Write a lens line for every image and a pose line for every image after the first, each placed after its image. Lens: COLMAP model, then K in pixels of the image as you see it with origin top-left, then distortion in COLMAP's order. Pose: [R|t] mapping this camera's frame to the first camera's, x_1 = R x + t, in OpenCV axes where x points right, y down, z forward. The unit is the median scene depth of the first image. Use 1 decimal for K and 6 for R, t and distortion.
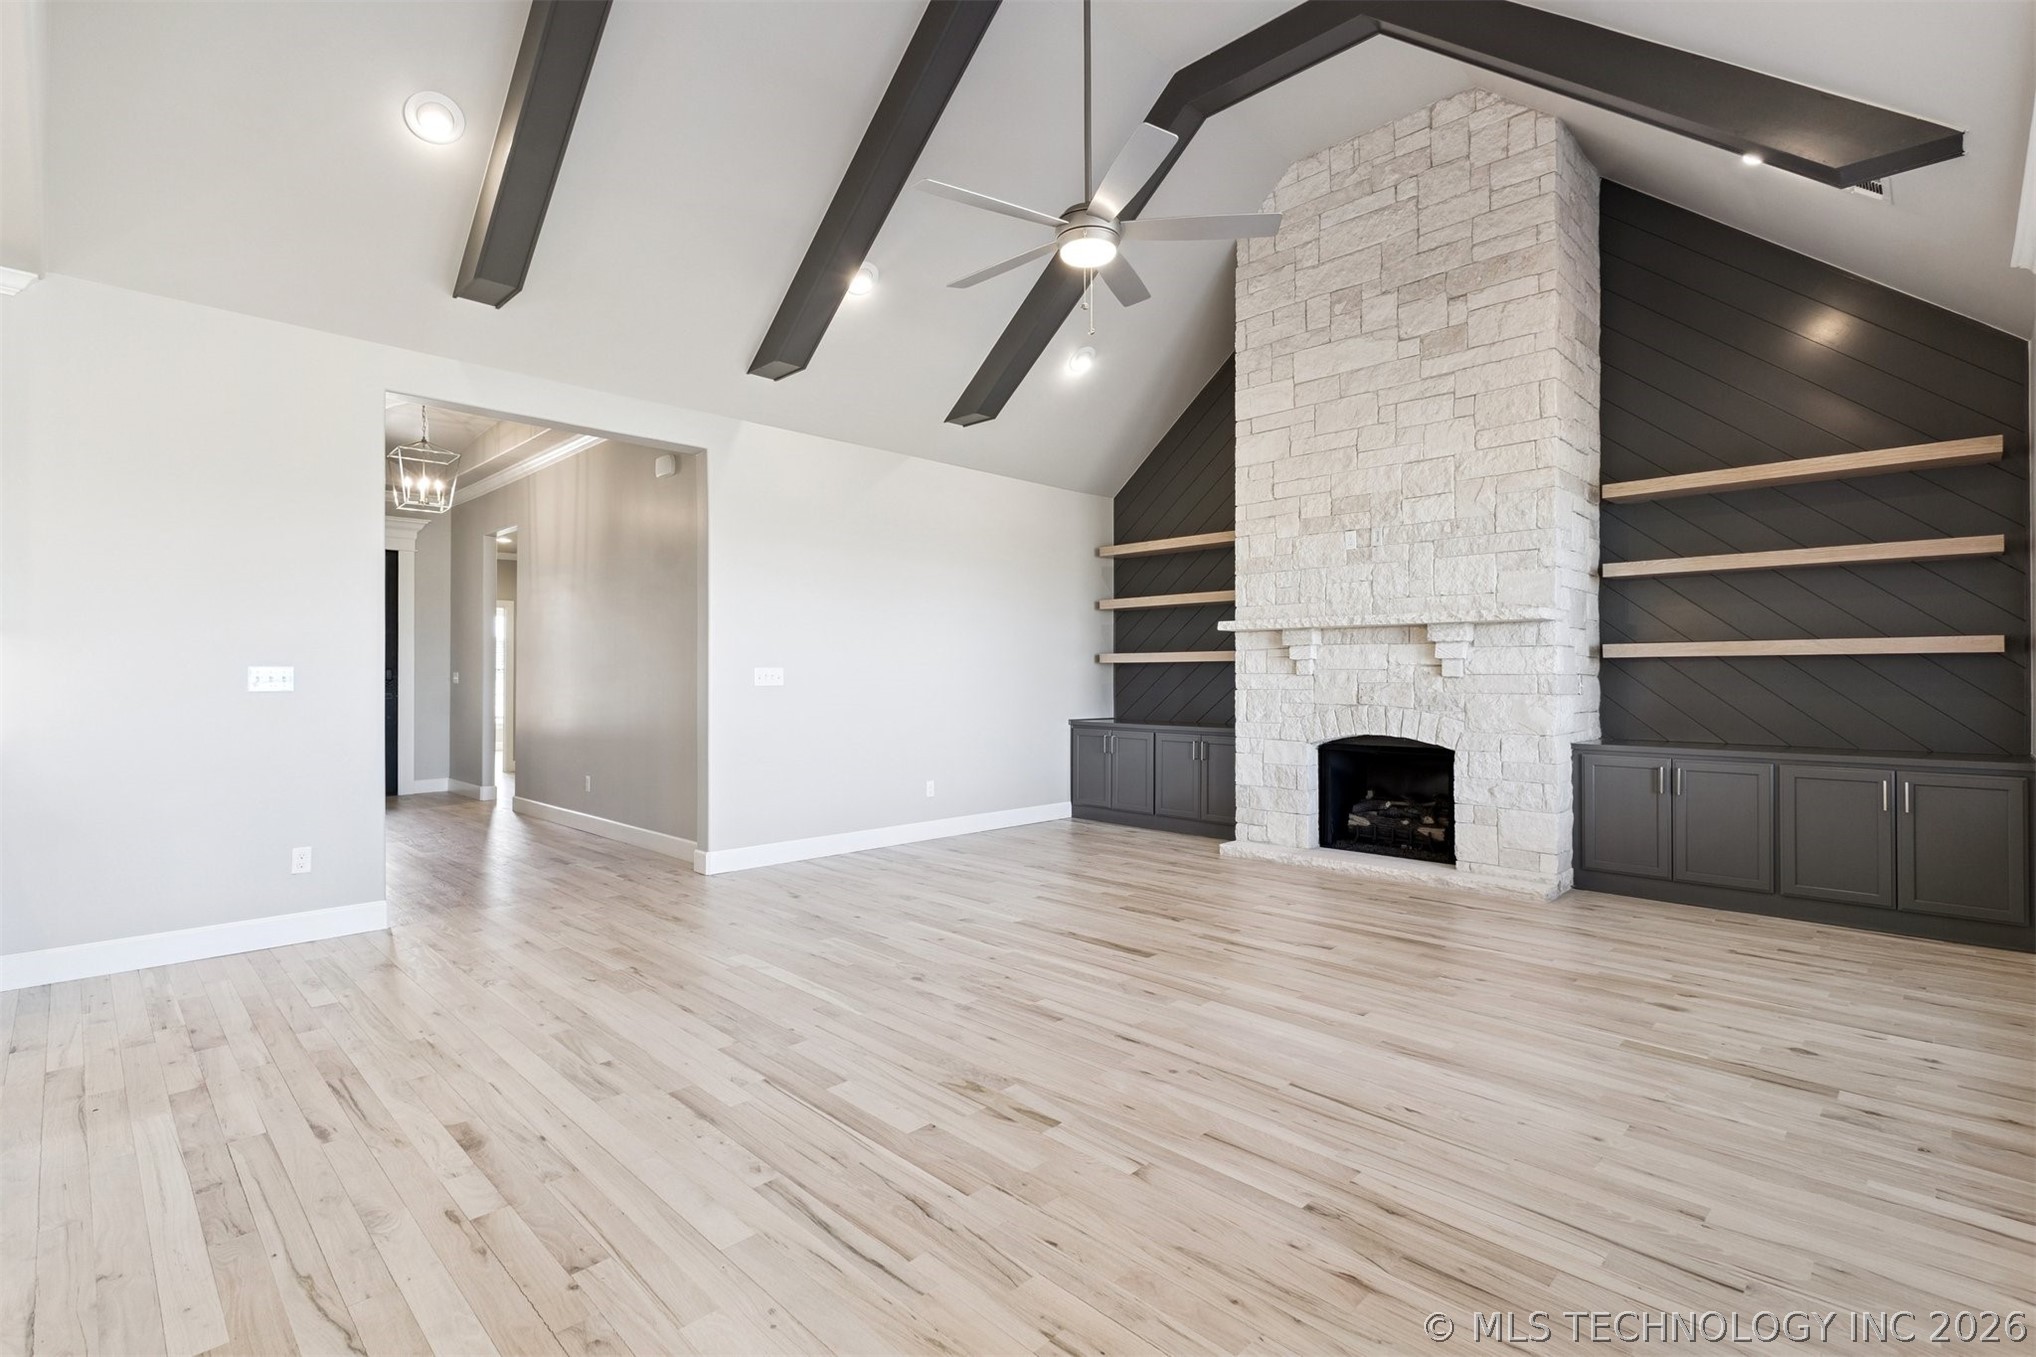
lens RADIAL K [[940.7, 0, 1021.5], [0, 940.7, 676.5], [0, 0, 1]] dist [0.005862, -0.001365]
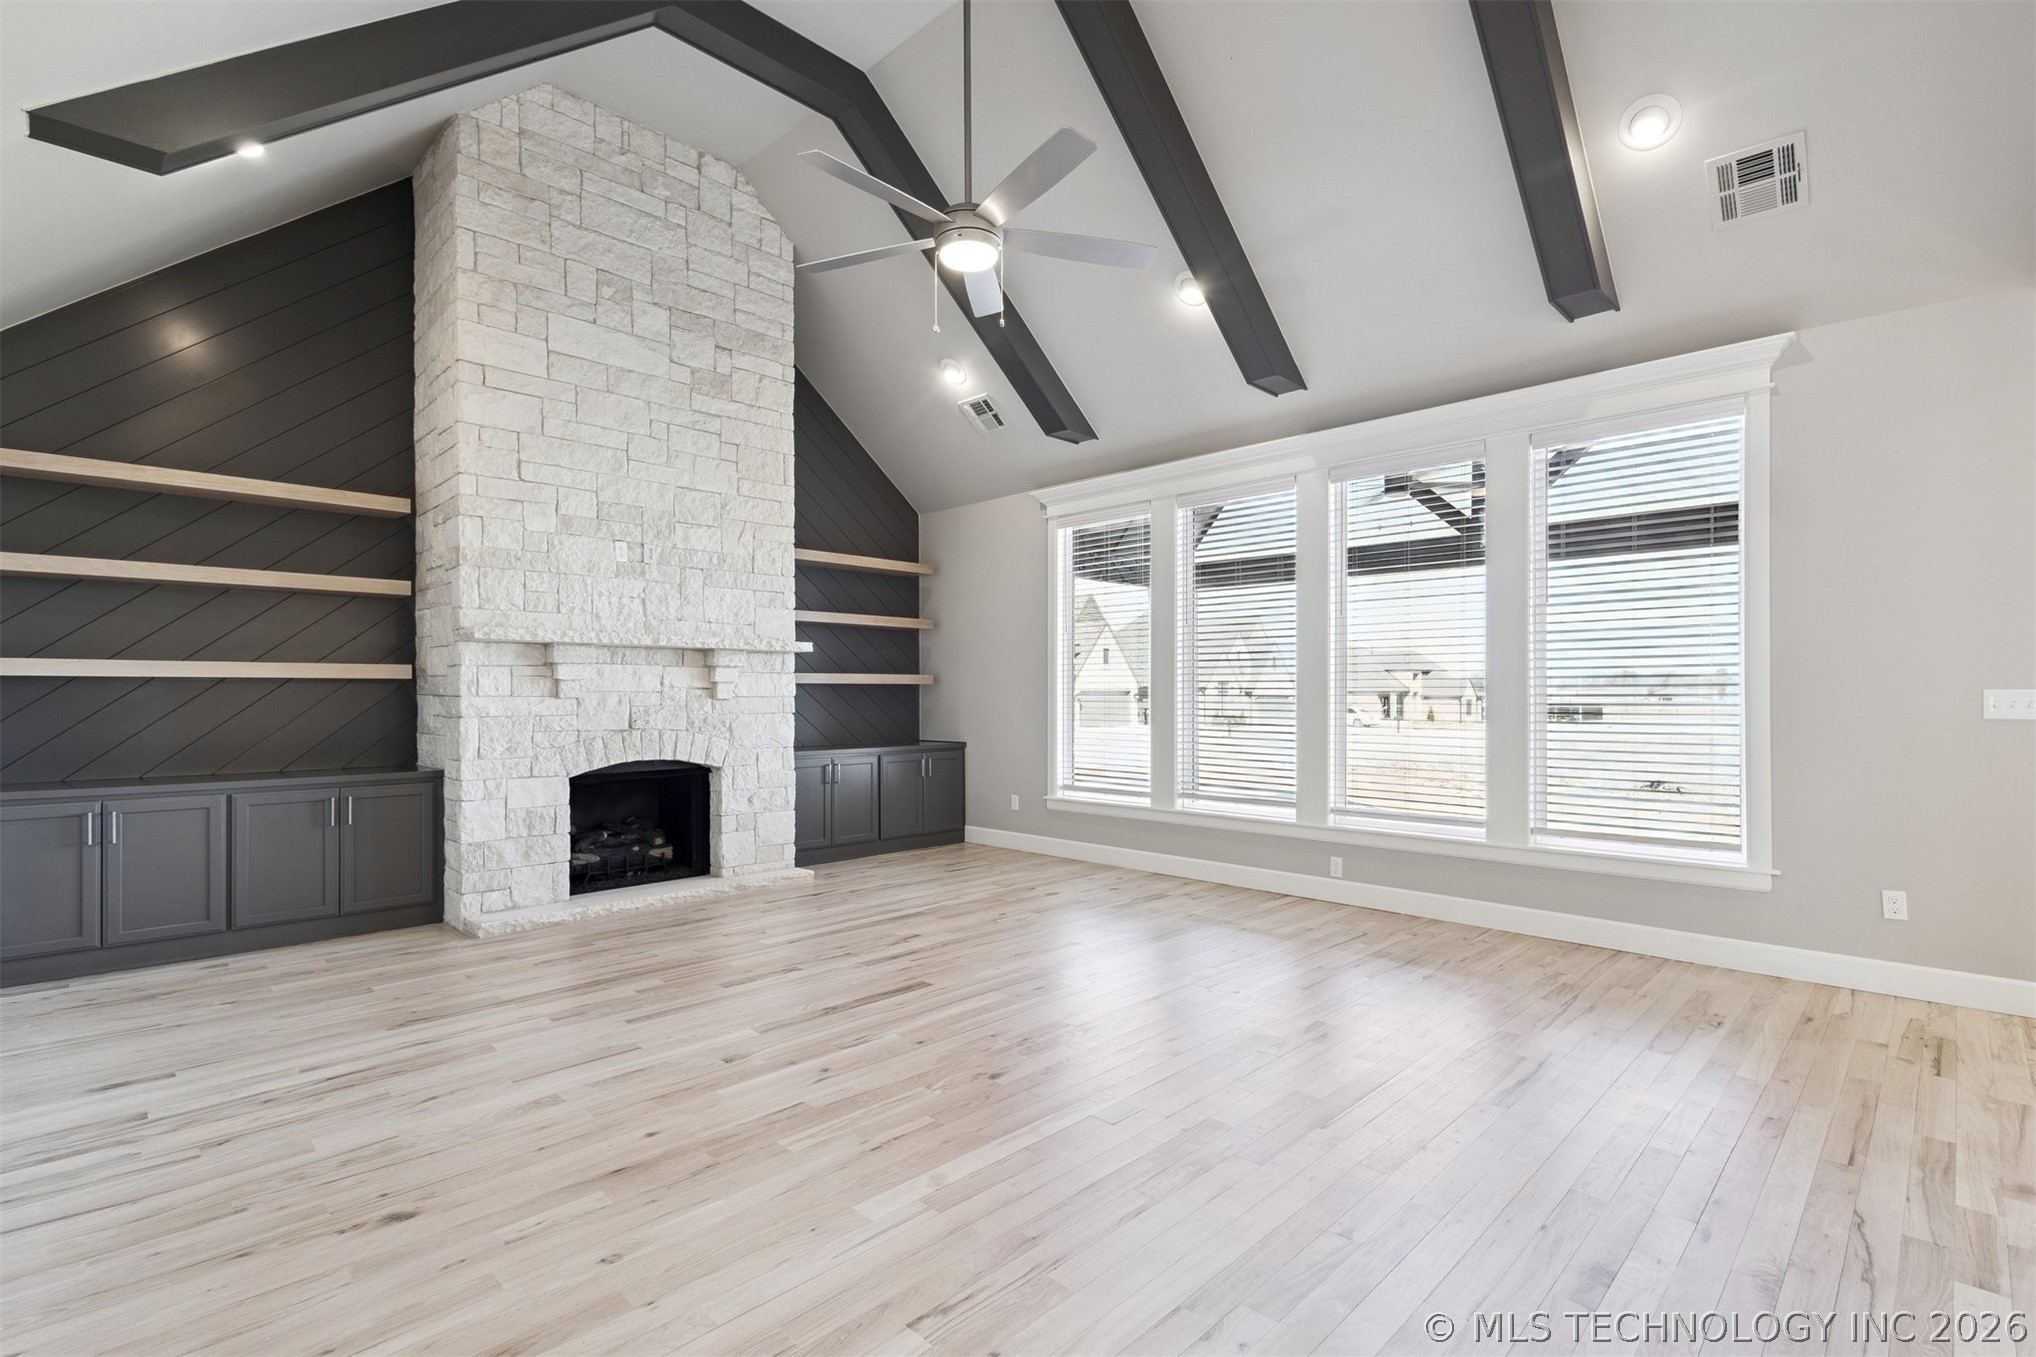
lens RADIAL K [[940.7, 0, 1013.7], [0, 940.7, 695.1], [0, 0, 1]] dist [0.005862, -0.001365]
pose [[0.001410, 0.001183, 0.999998, -0.611293], [0.002792, 0.999995, -0.001187, -0.001927], [-0.999995, 0.002794, 0.001406, 0.657736]]
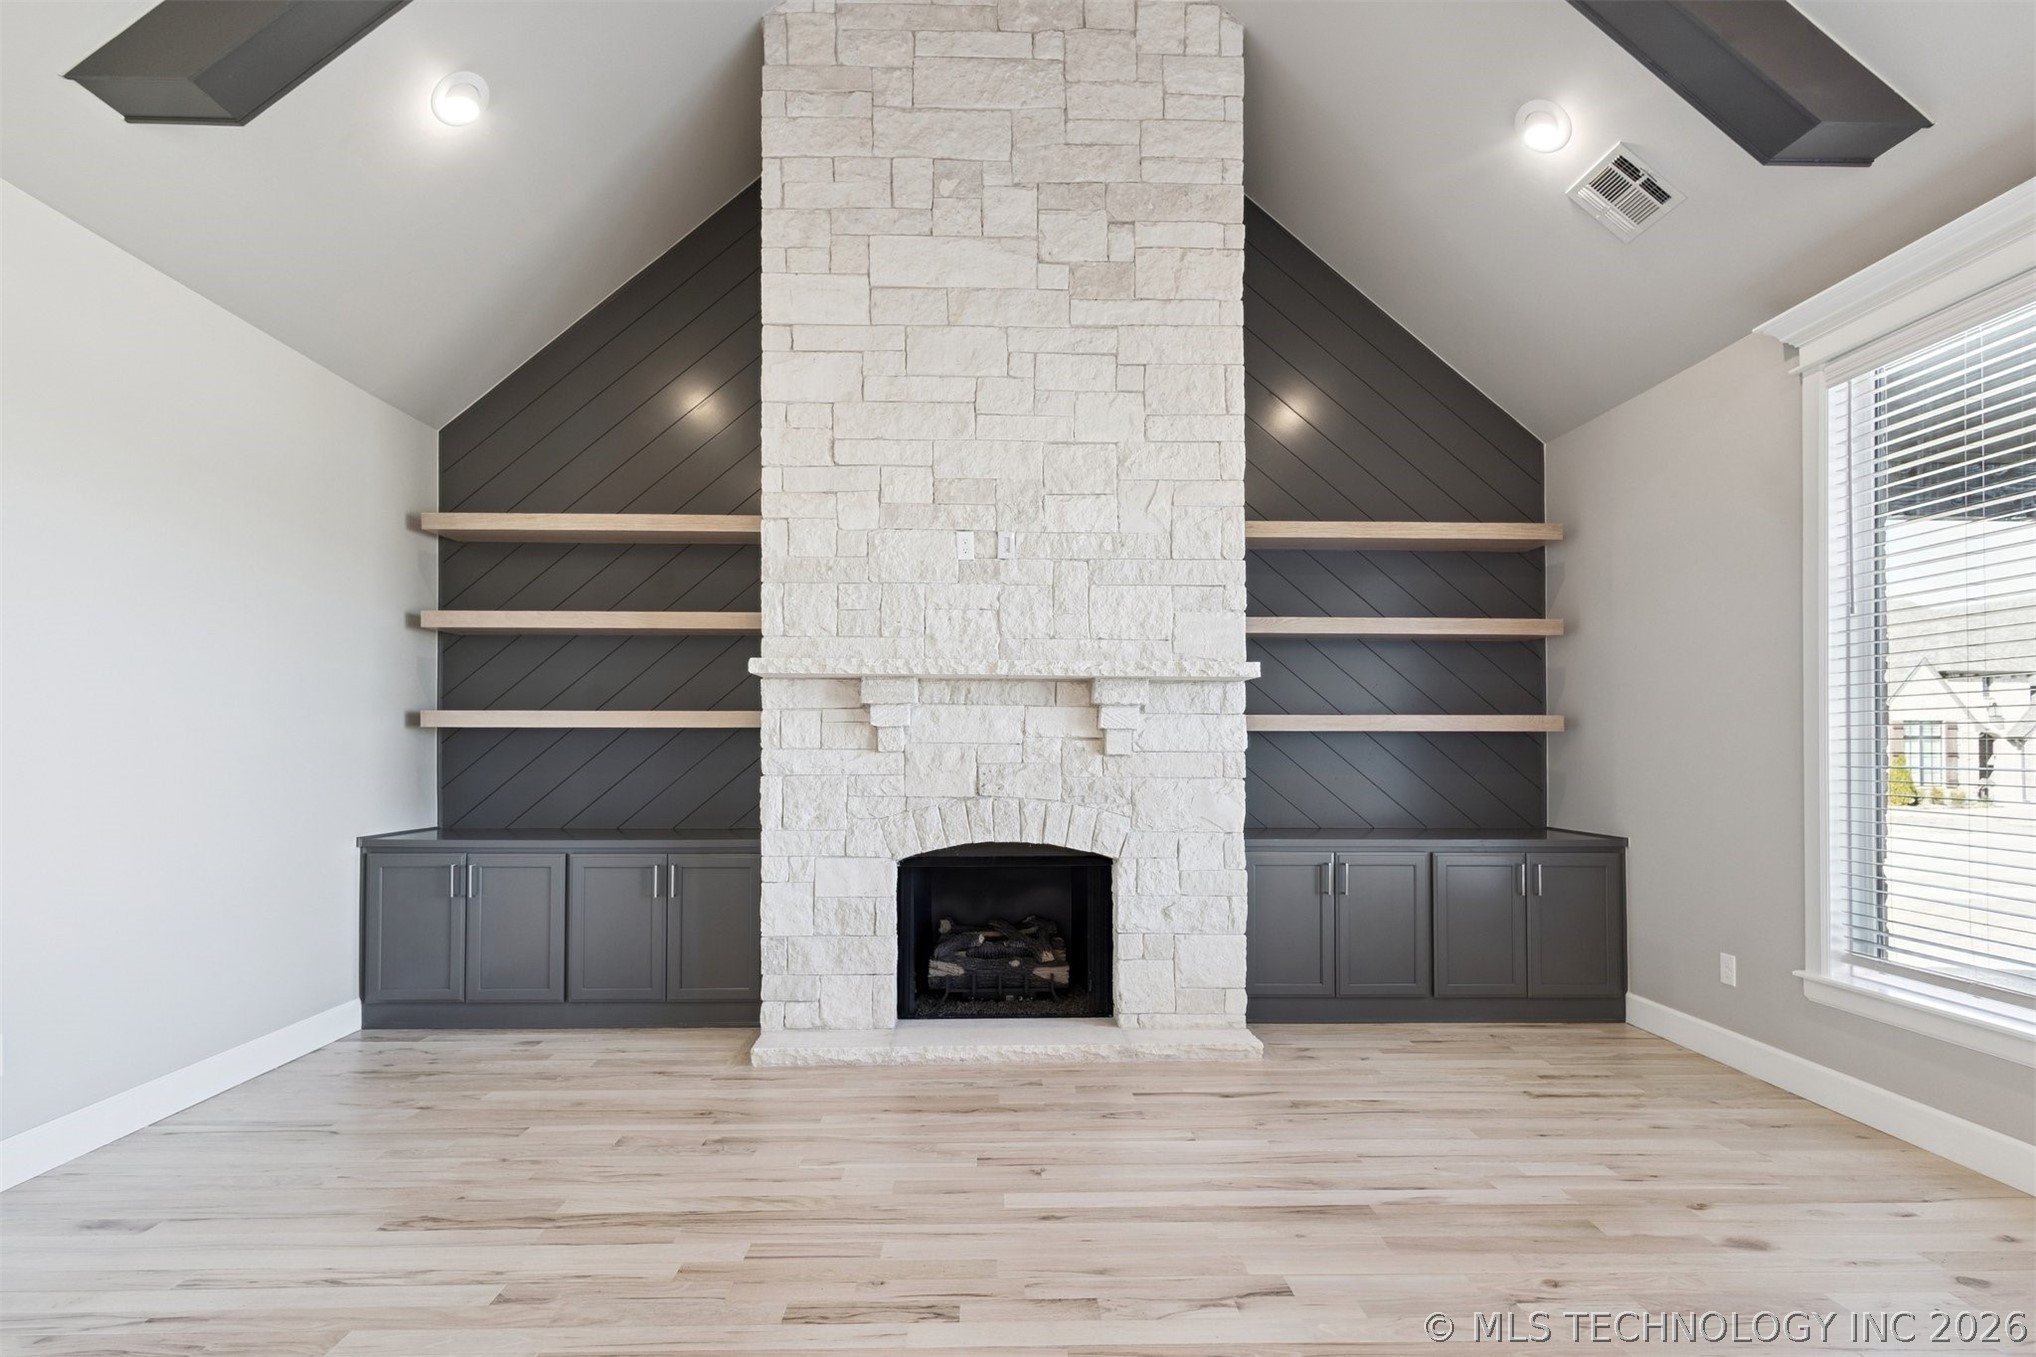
lens RADIAL K [[940.7, 0, 1007.6], [0, 940.7, 742.7], [0, 0, 1]] dist [0.005862, -0.001365]
pose [[0.689959, 0.007231, 0.723812, -0.109755], [-0.001415, 0.999962, -0.008640, -0.002312], [-0.723847, 0.004937, 0.689943, 0.564855]]
